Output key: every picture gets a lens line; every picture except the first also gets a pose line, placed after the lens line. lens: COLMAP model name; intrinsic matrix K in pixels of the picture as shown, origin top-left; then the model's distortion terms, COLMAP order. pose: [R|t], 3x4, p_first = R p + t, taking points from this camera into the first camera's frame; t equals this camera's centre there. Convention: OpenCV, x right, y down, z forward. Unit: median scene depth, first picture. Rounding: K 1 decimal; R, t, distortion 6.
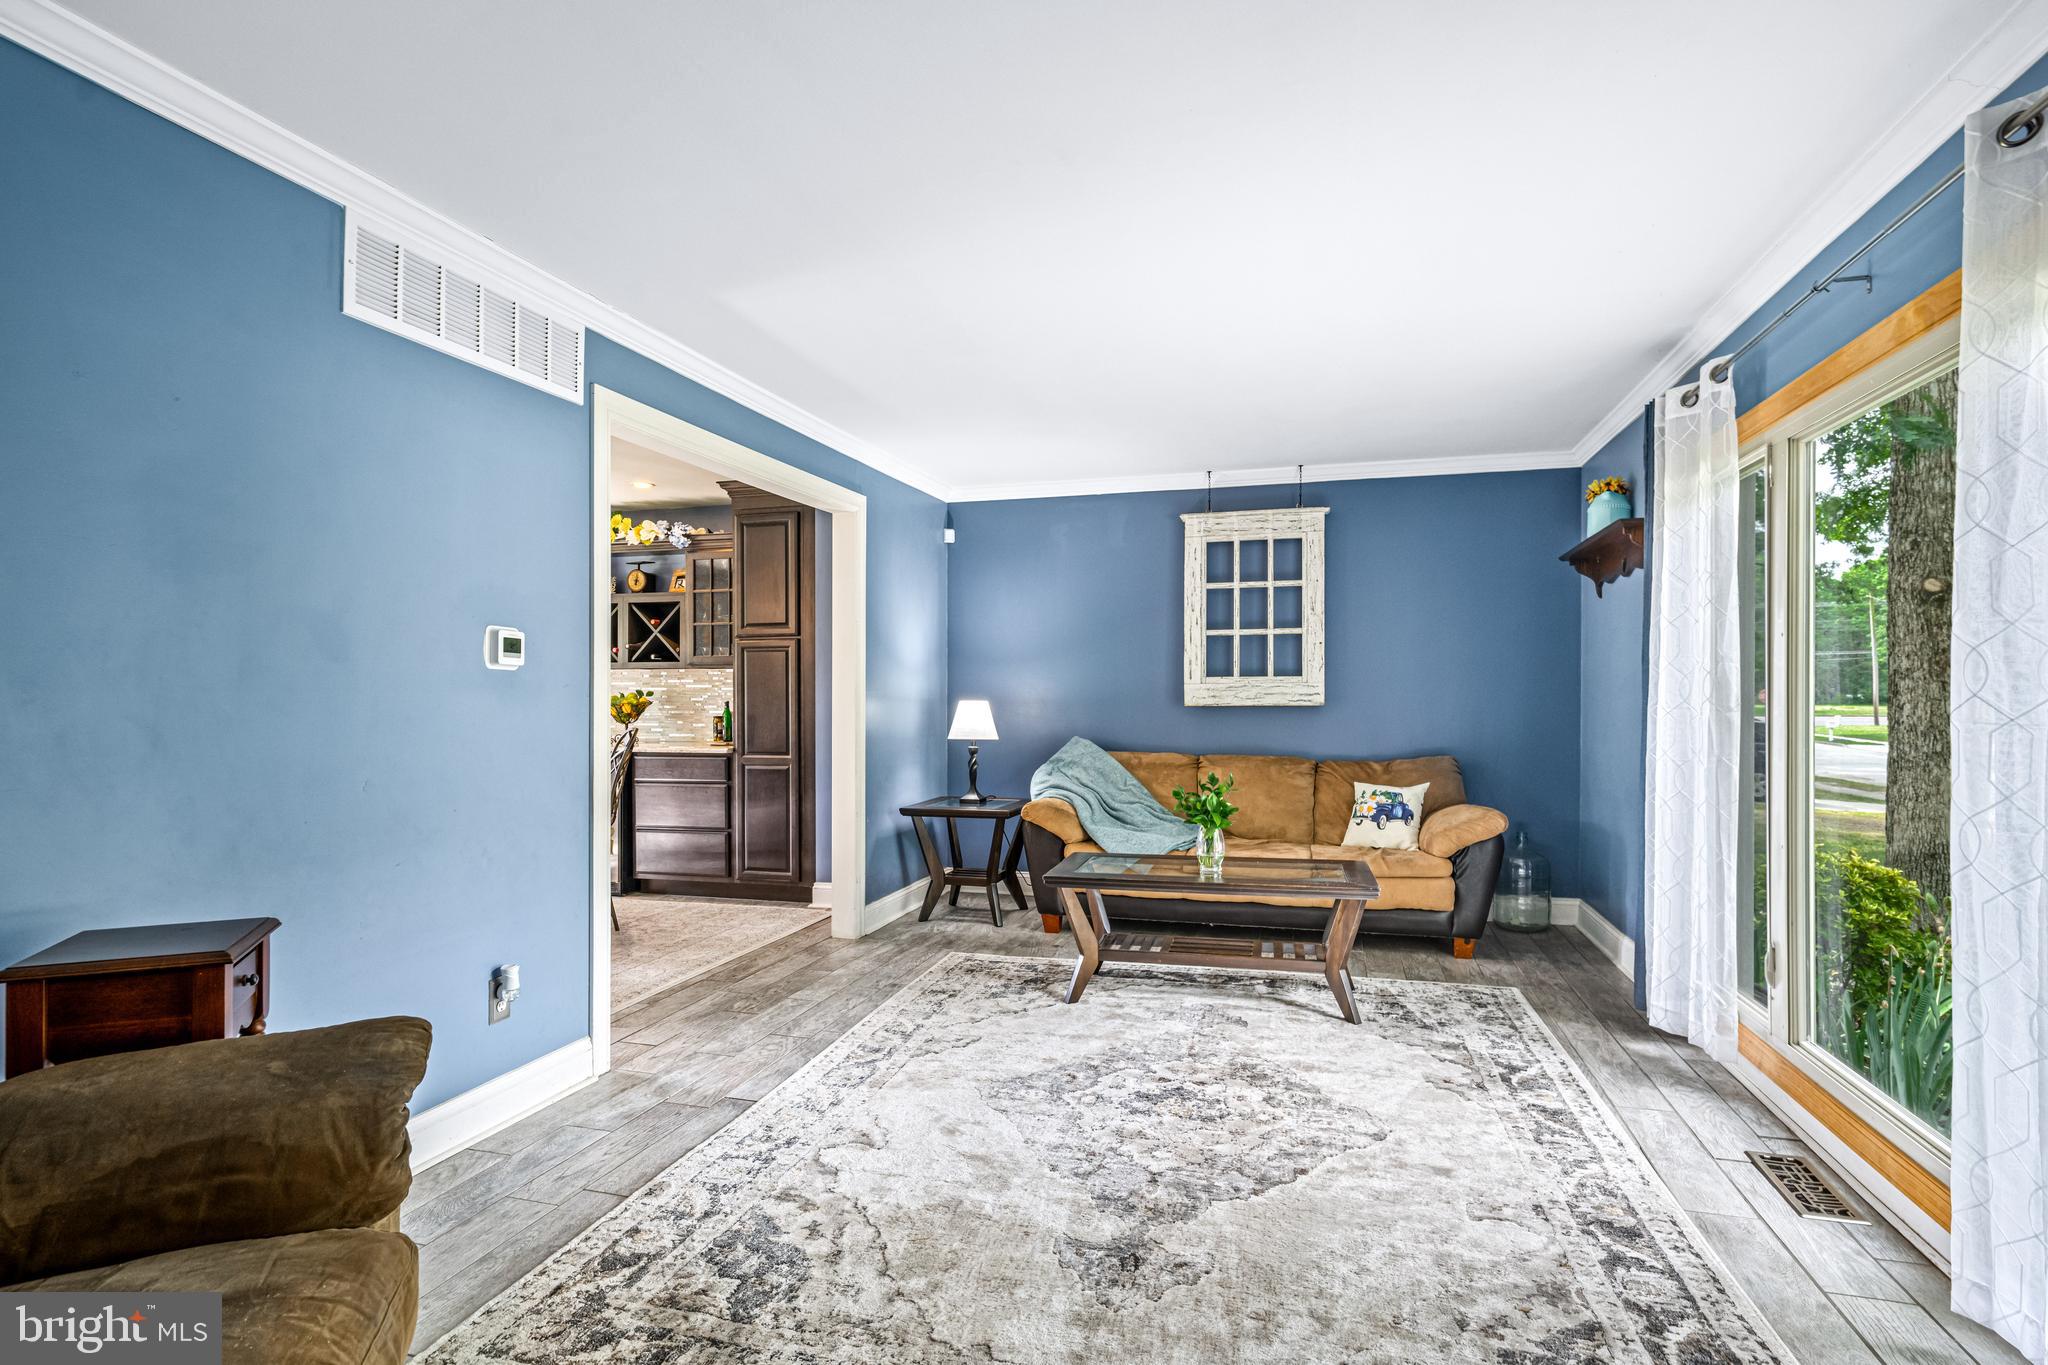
lens RADIAL K [[1001.1, 0, 1022.0], [0, 1001.1, 703.9], [0, 0, 1]] dist [-0.000091, 0.003066]
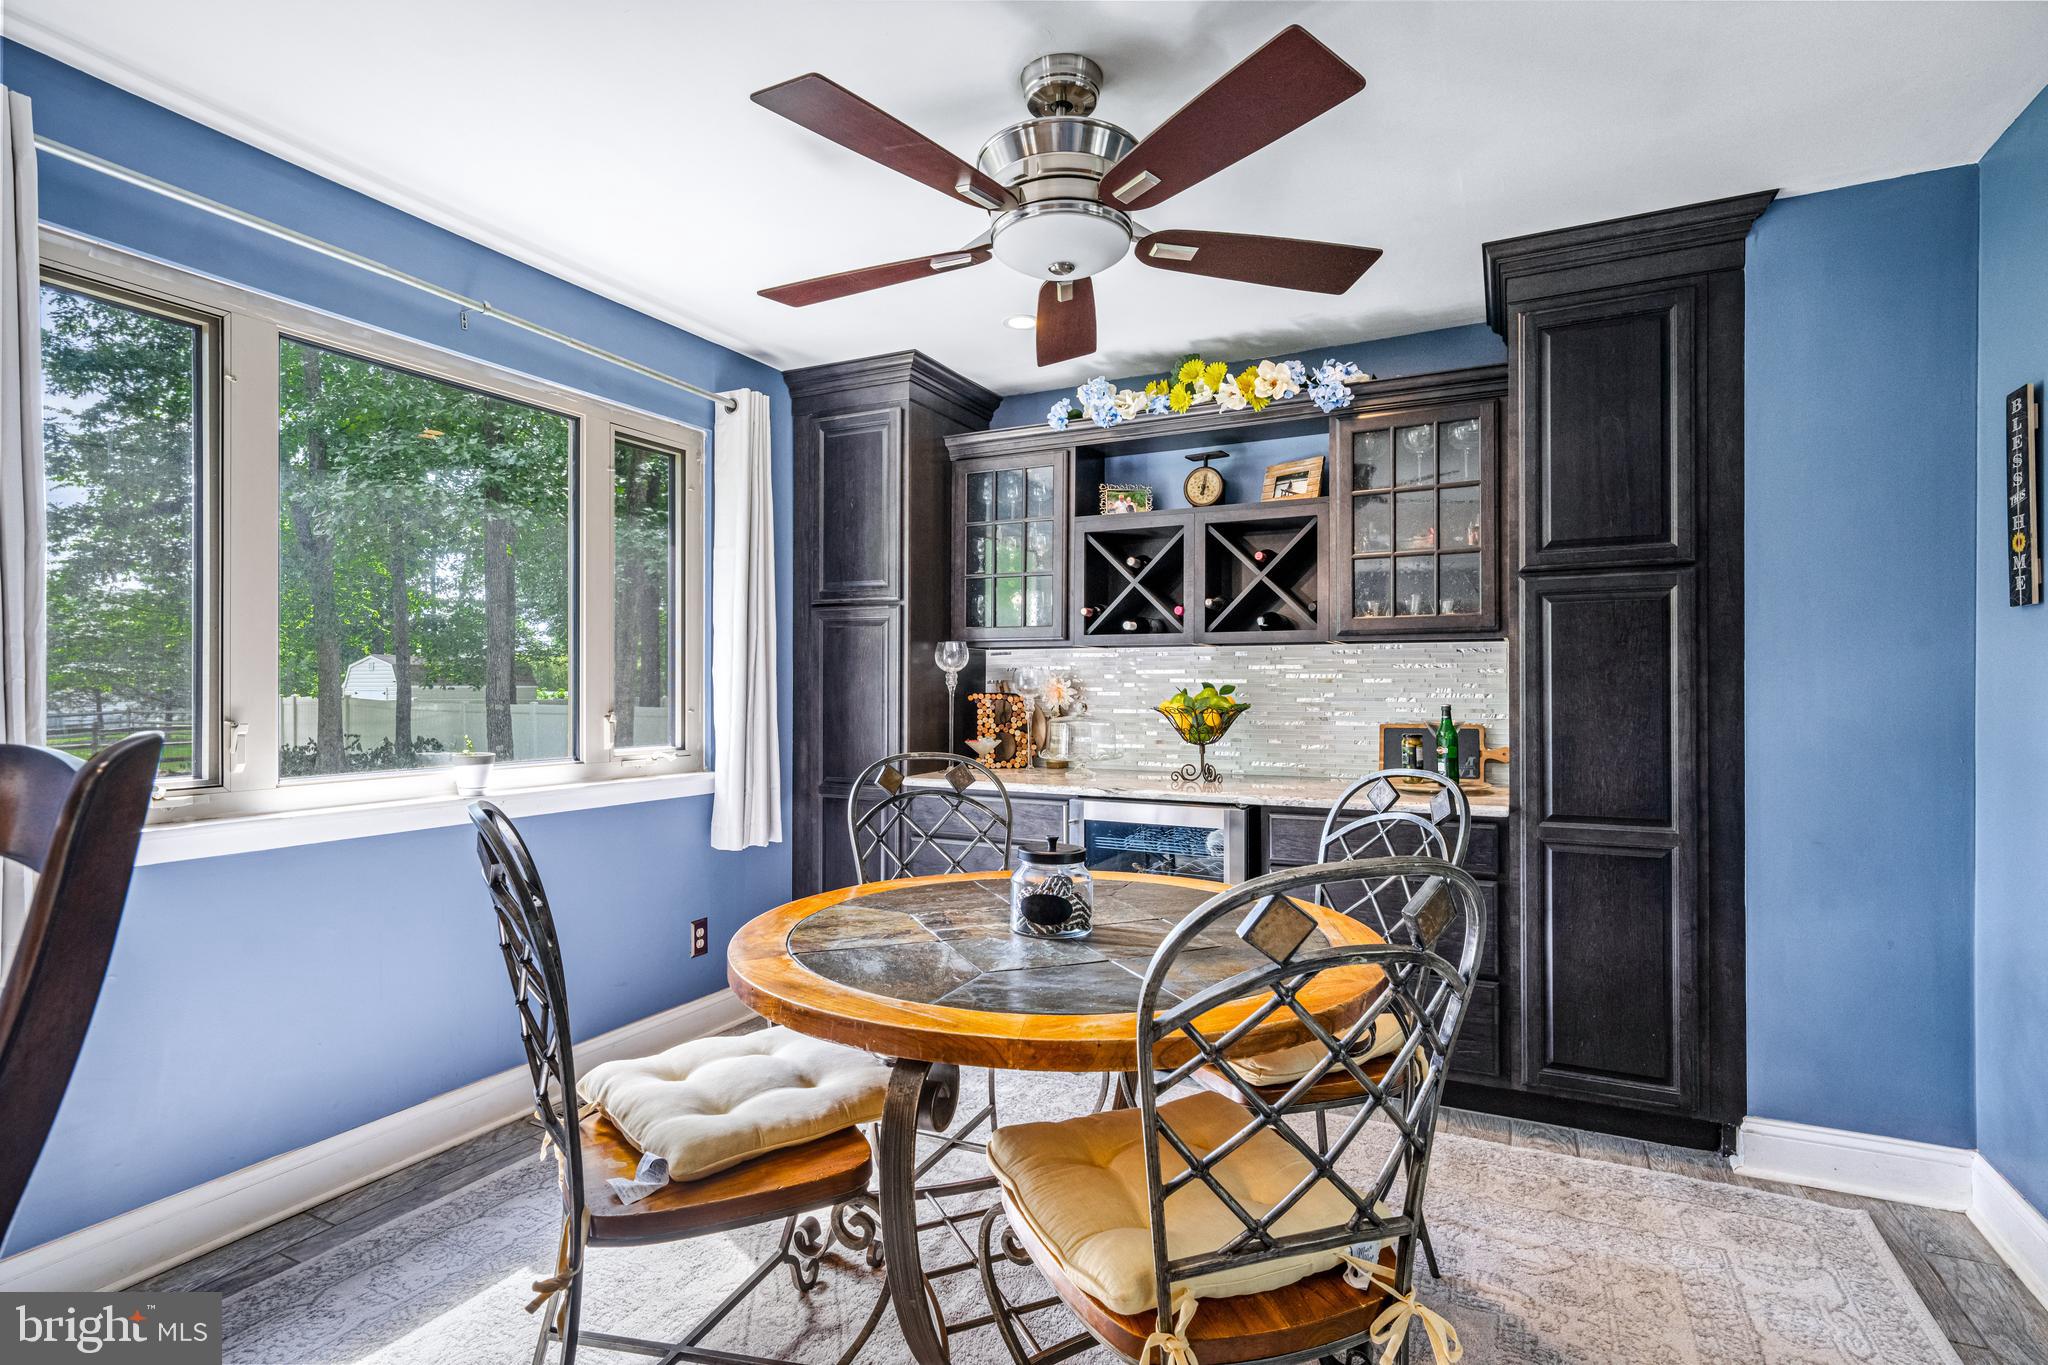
lens RADIAL K [[1001.1, 0, 1018.1], [0, 1001.1, 683.8], [0, 0, 1]] dist [-0.000091, 0.003066]
pose [[0.984358, -0.002084, -0.176170, -0.411812], [0.000703, 0.999969, -0.007906, -0.009728], [0.176181, 0.007658, 0.984328, 0.463302]]
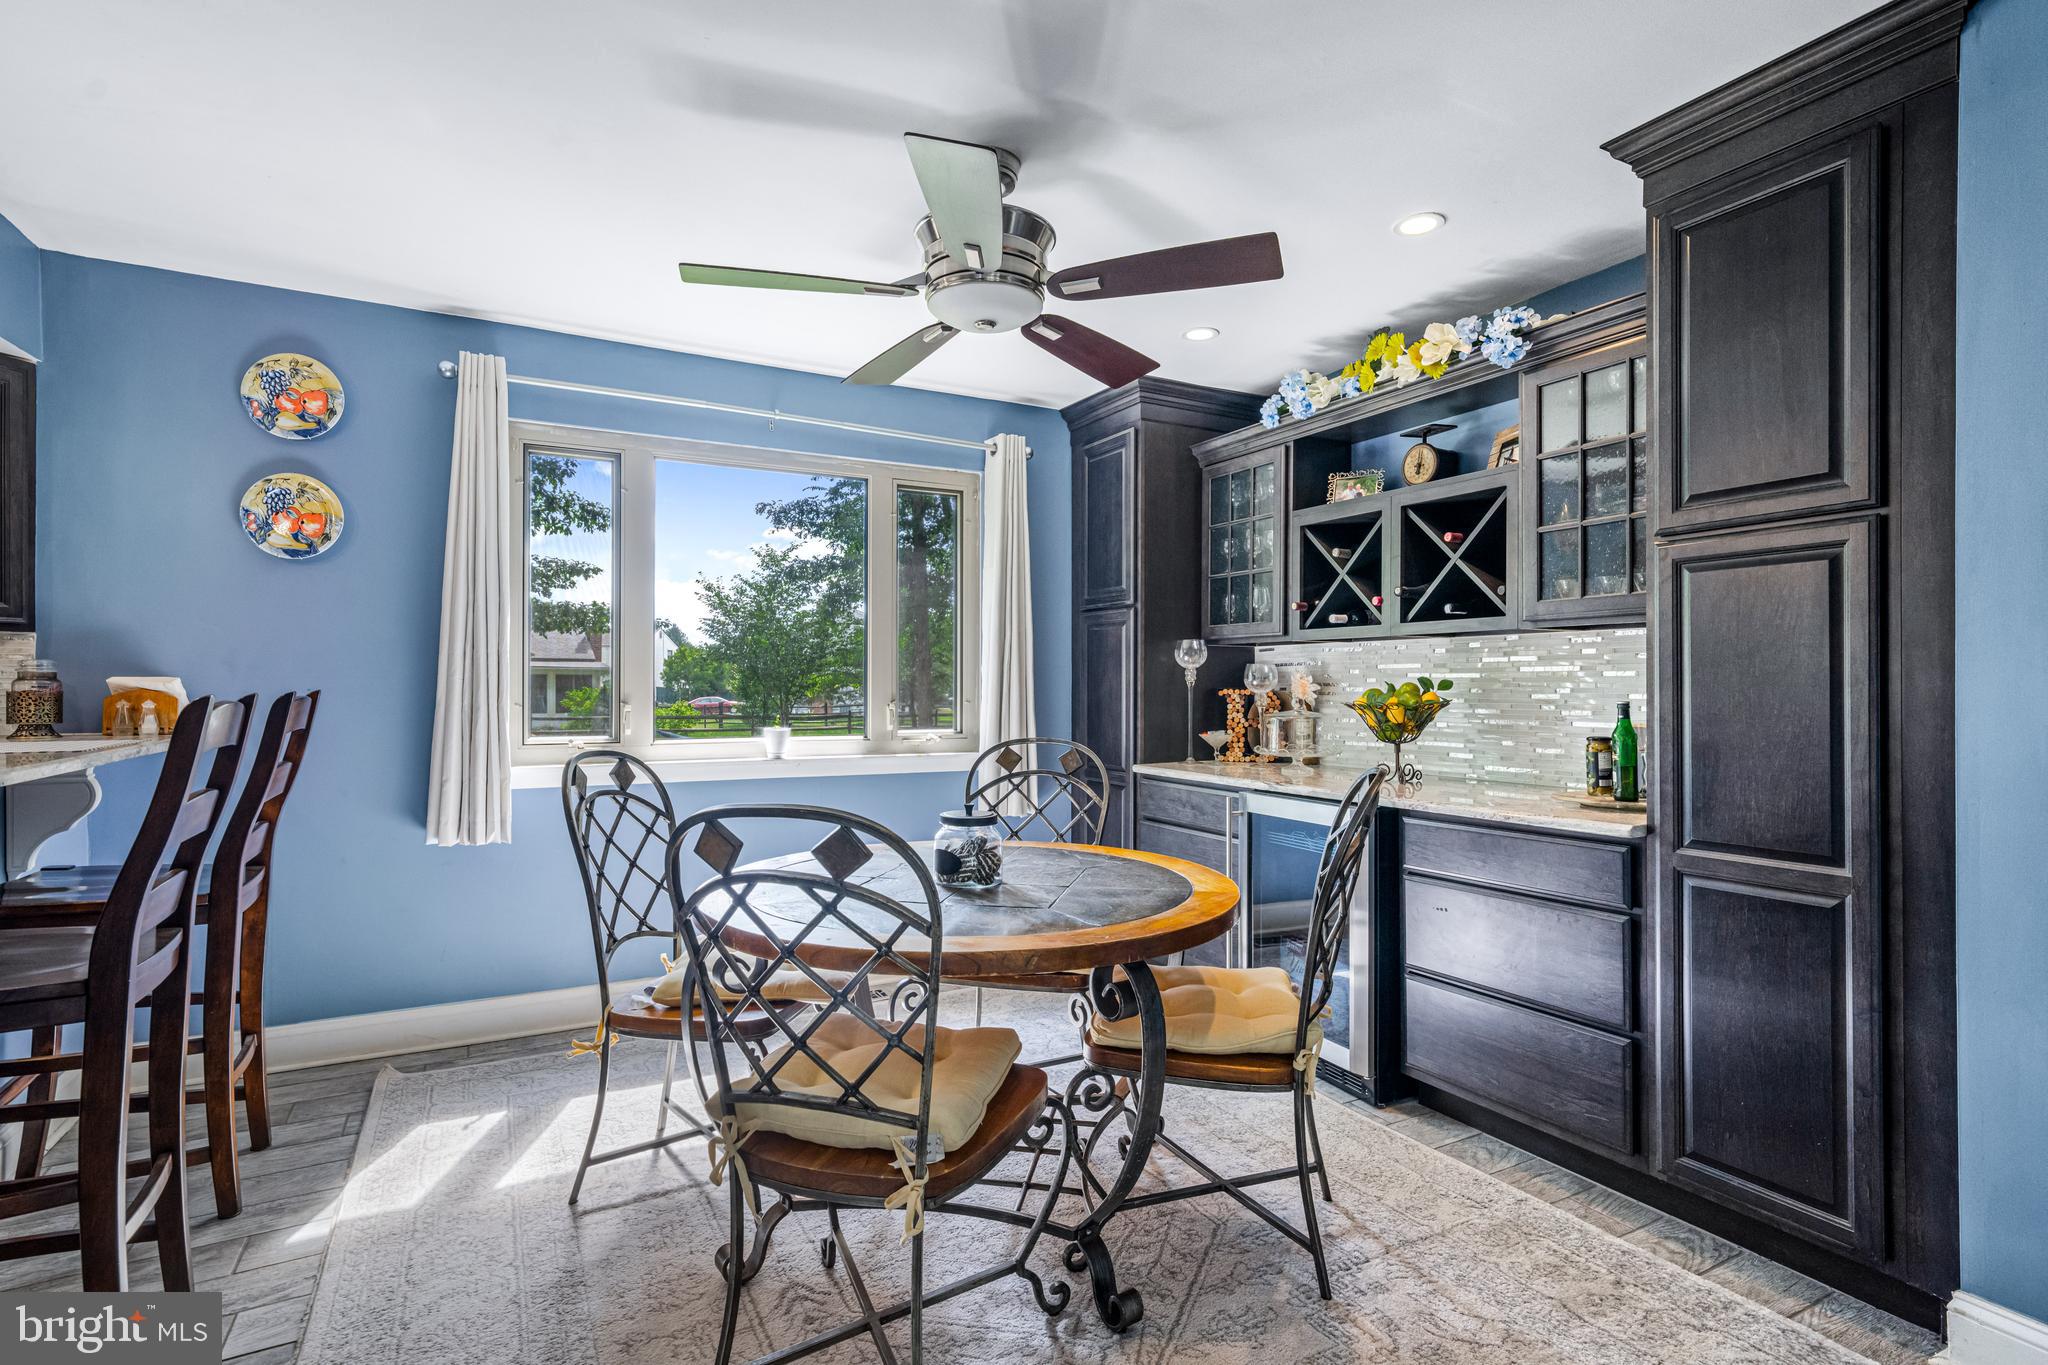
lens RADIAL K [[1001.1, 0, 1021.7], [0, 1001.1, 683.3], [0, 0, 1]] dist [-0.000091, 0.003066]
pose [[0.700963, -0.003452, -0.713189, -0.171997], [-0.003056, 0.999965, -0.007843, -0.006657], [0.713191, 0.007677, 0.700928, 0.525948]]
